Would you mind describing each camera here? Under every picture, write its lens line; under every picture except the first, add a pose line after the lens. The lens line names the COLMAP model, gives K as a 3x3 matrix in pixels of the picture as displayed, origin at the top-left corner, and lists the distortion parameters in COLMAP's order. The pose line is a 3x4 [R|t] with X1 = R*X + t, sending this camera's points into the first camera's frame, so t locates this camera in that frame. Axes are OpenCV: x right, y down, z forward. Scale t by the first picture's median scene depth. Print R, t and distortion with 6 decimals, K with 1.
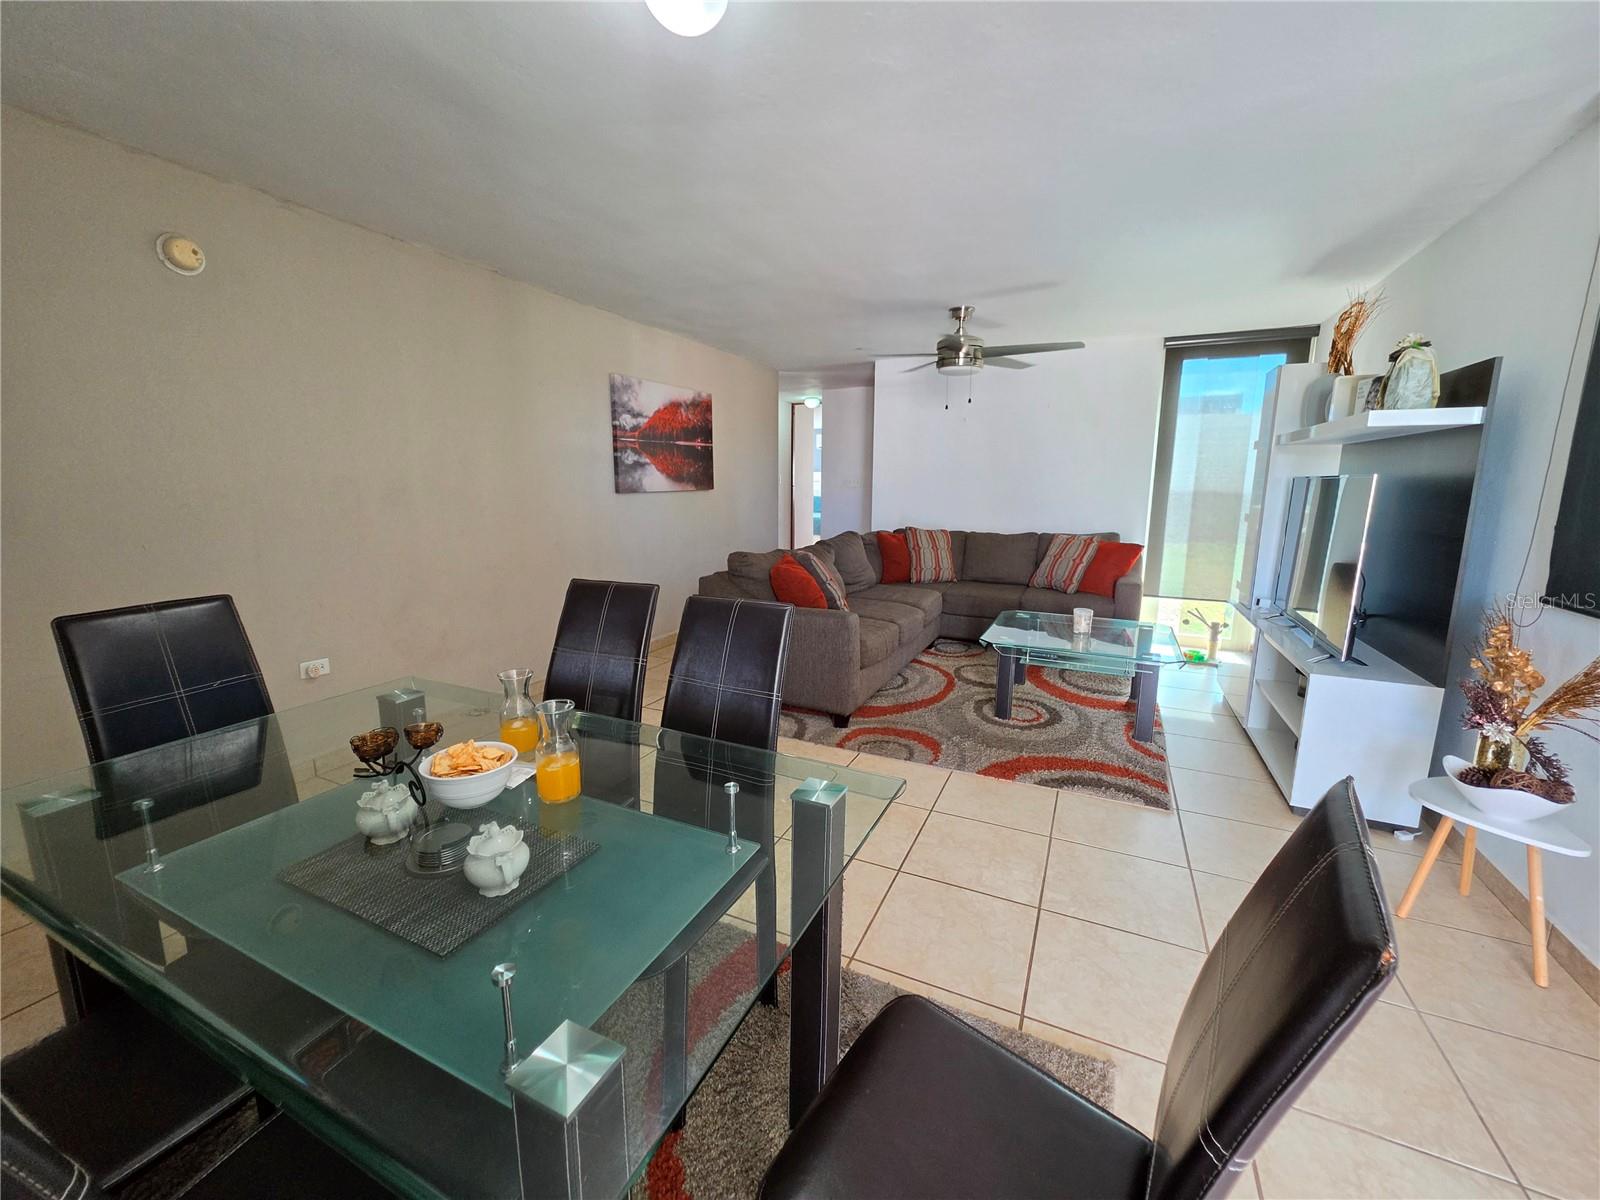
lens RADIAL K [[637.1, 0, 807.0], [0, 637.1, 591.7], [0, 0, 1]] dist [0.002281, -0.000029]
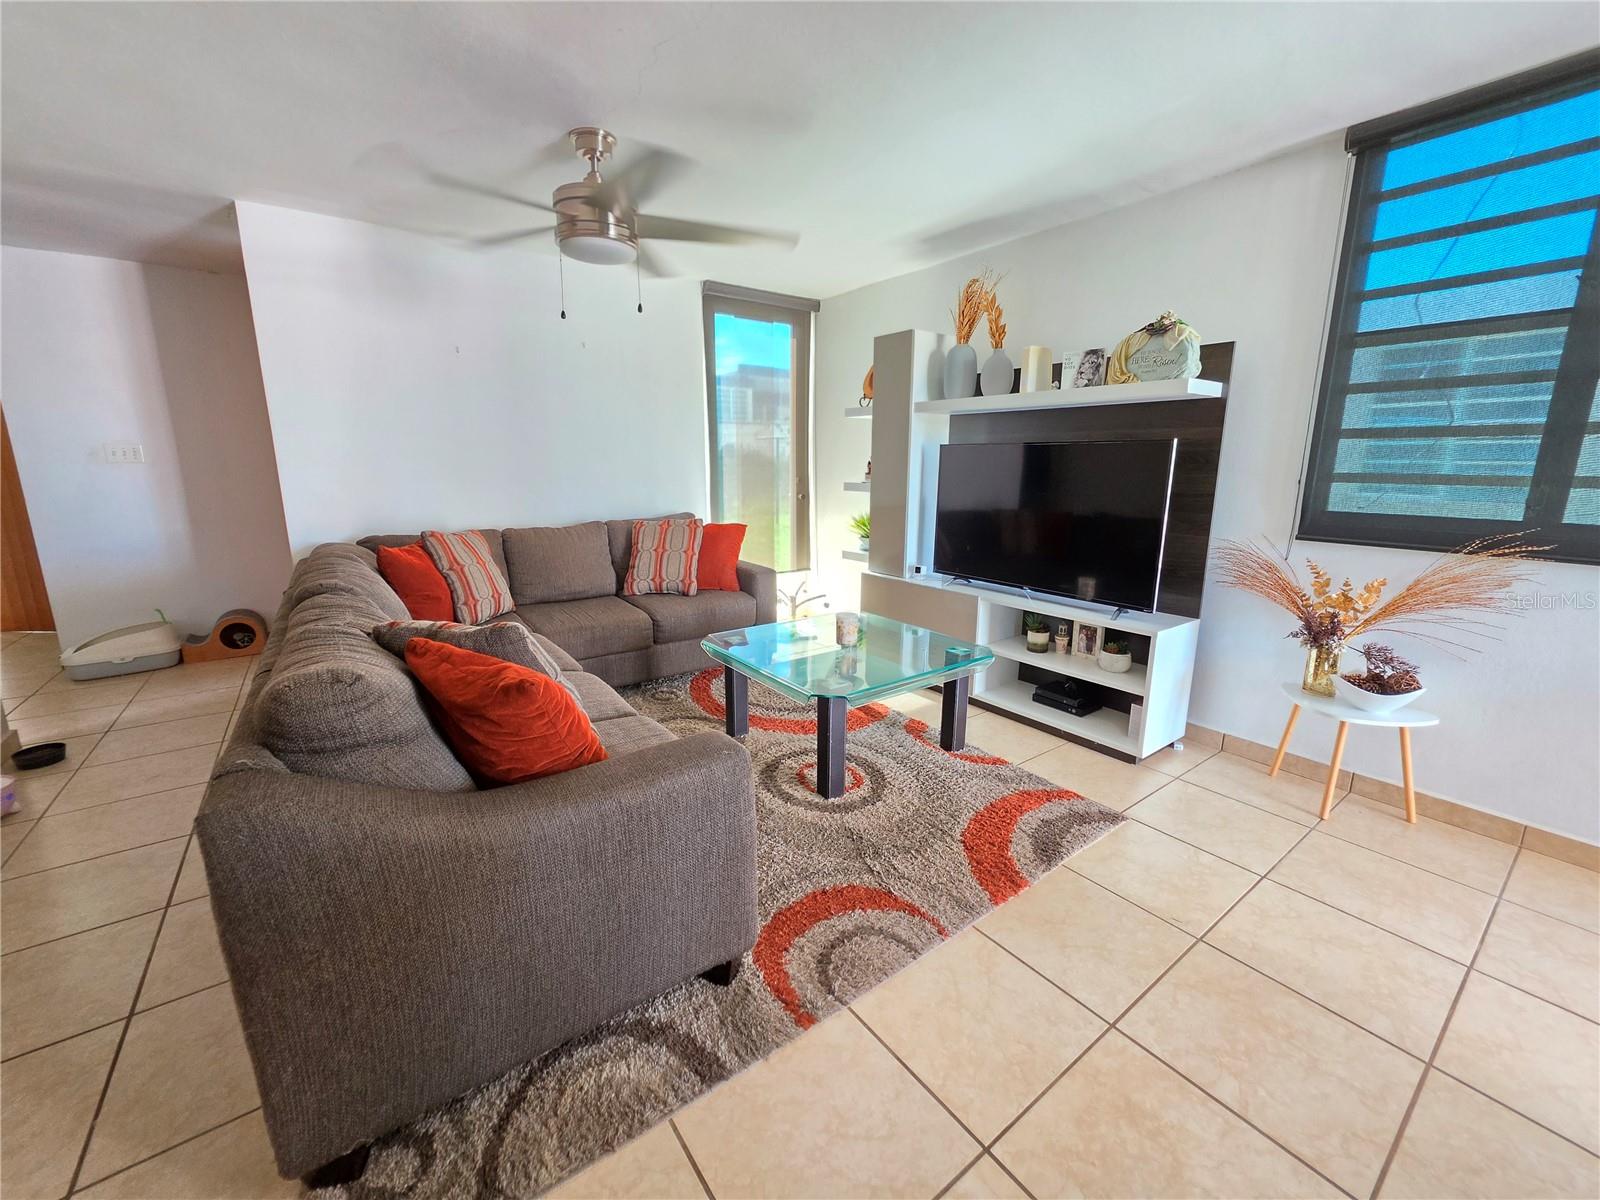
lens RADIAL K [[637.1, 0, 789.8], [0, 637.1, 595.0], [0, 0, 1]] dist [0.002281, -0.000029]
pose [[0.484512, -0.186475, 0.854679, -0.330540], [0.151044, 0.980175, 0.128230, -0.135922], [-0.861646, 0.066965, 0.503072, 0.871171]]
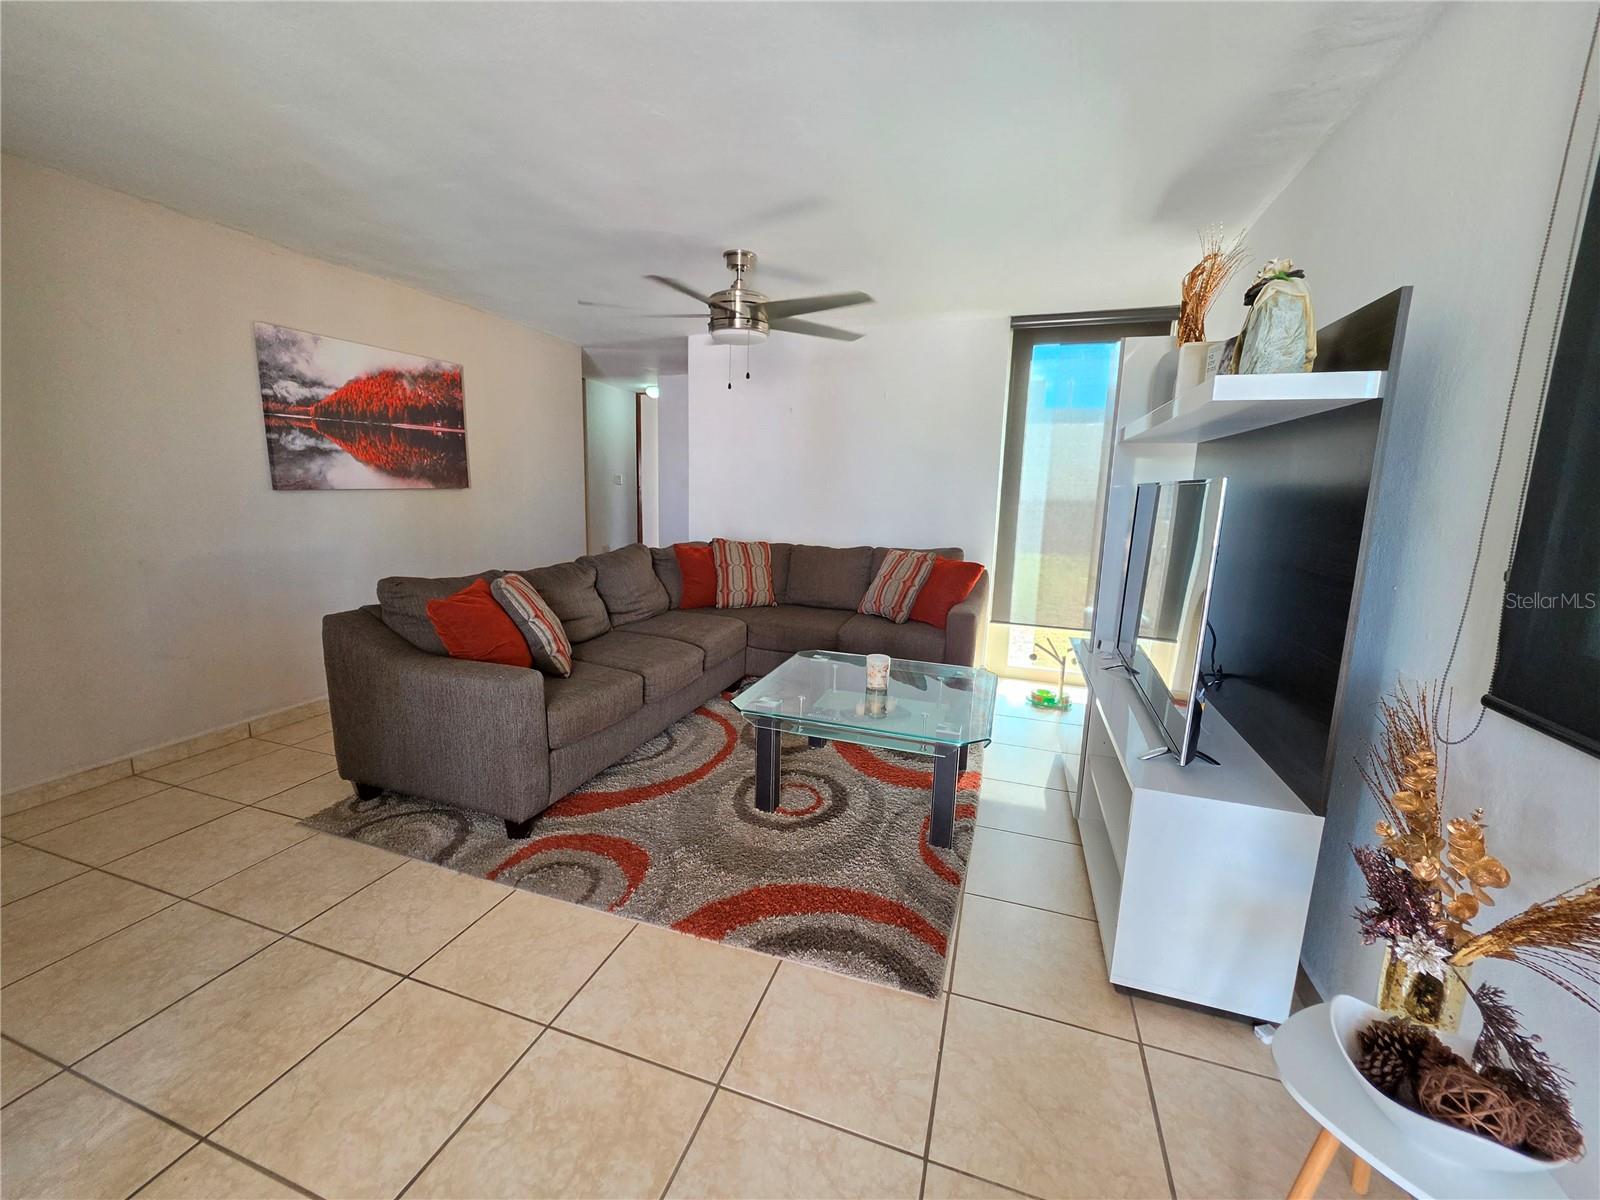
lens RADIAL K [[637.1, 0, 799.0], [0, 637.1, 593.3], [0, 0, 1]] dist [0.002281, -0.000029]
pose [[0.994098, -0.000522, 0.108485, 0.338862], [0.000745, 0.999998, -0.002014, -0.057757], [-0.108484, 0.002083, 0.994096, 0.351997]]
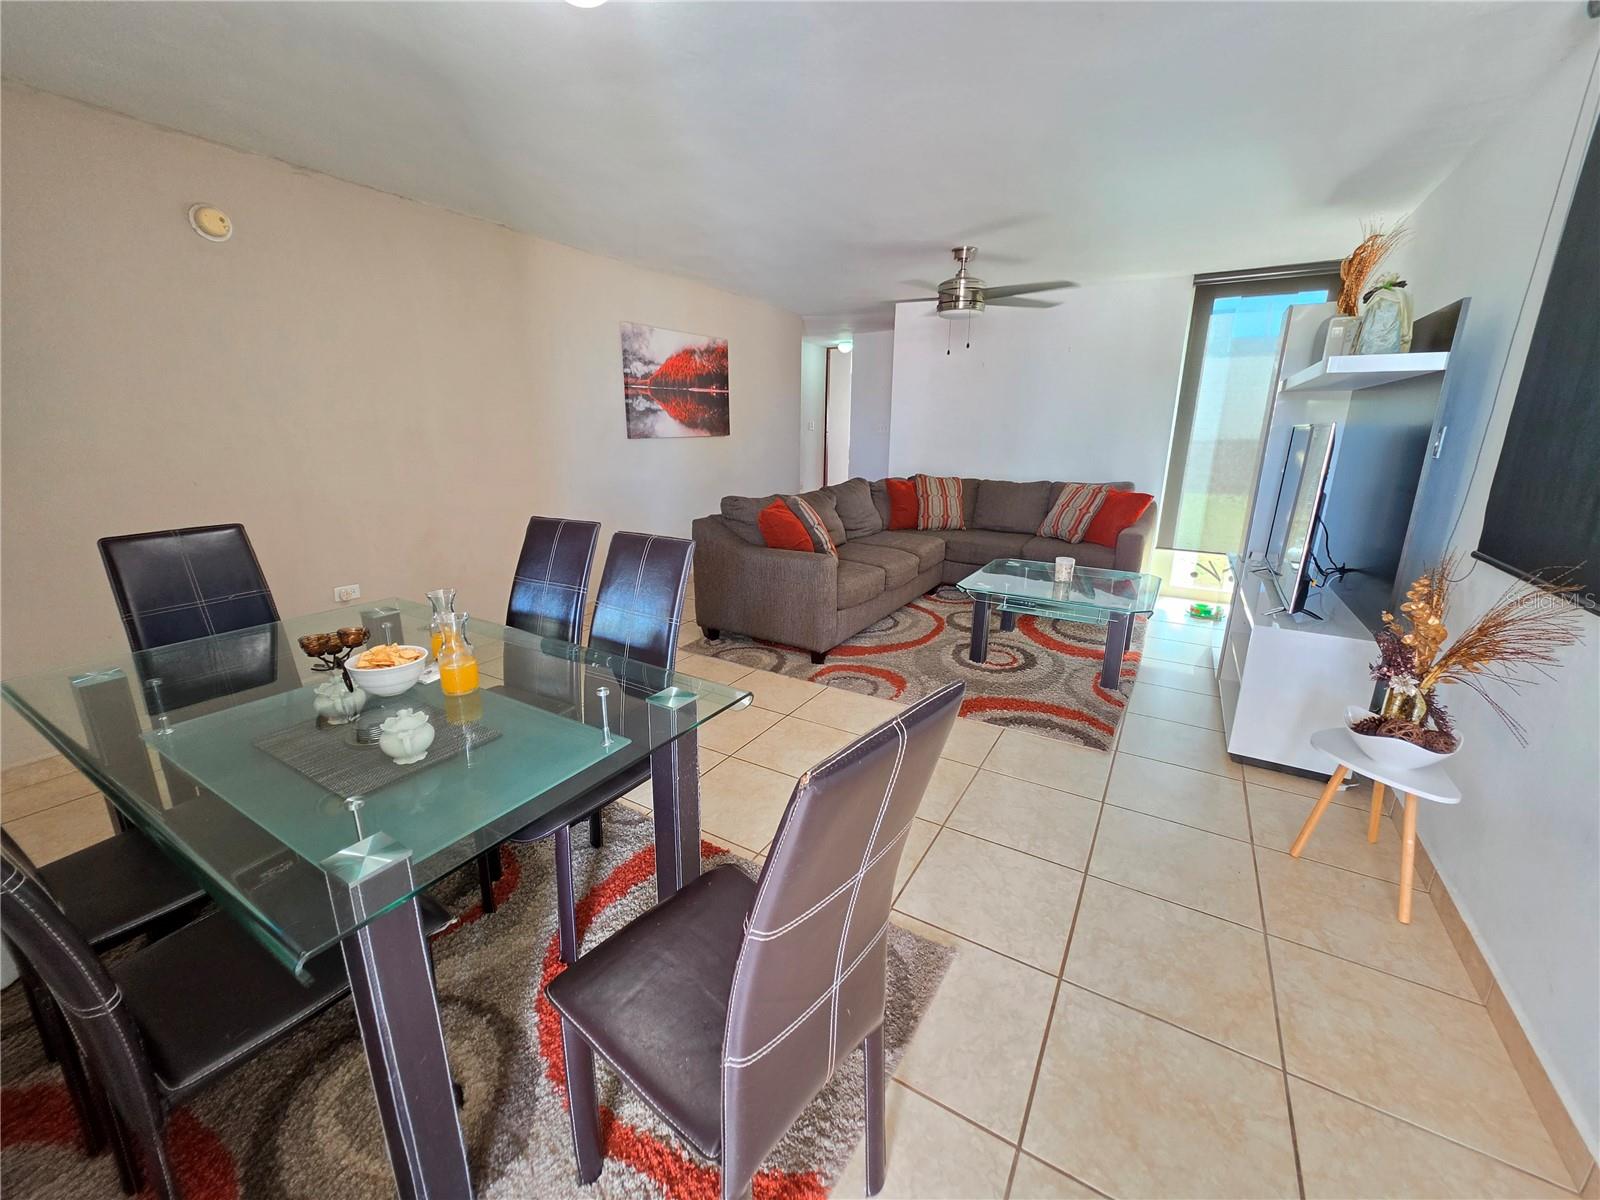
lens RADIAL K [[637.1, 0, 804.0], [0, 637.1, 589.8], [0, 0, 1]] dist [0.002281, -0.000029]
pose [[0.994769, 0.028092, -0.098213, 0.160414], [-0.020230, 0.996577, 0.080152, 0.006611], [0.100128, -0.077746, 0.991932, -0.055950]]
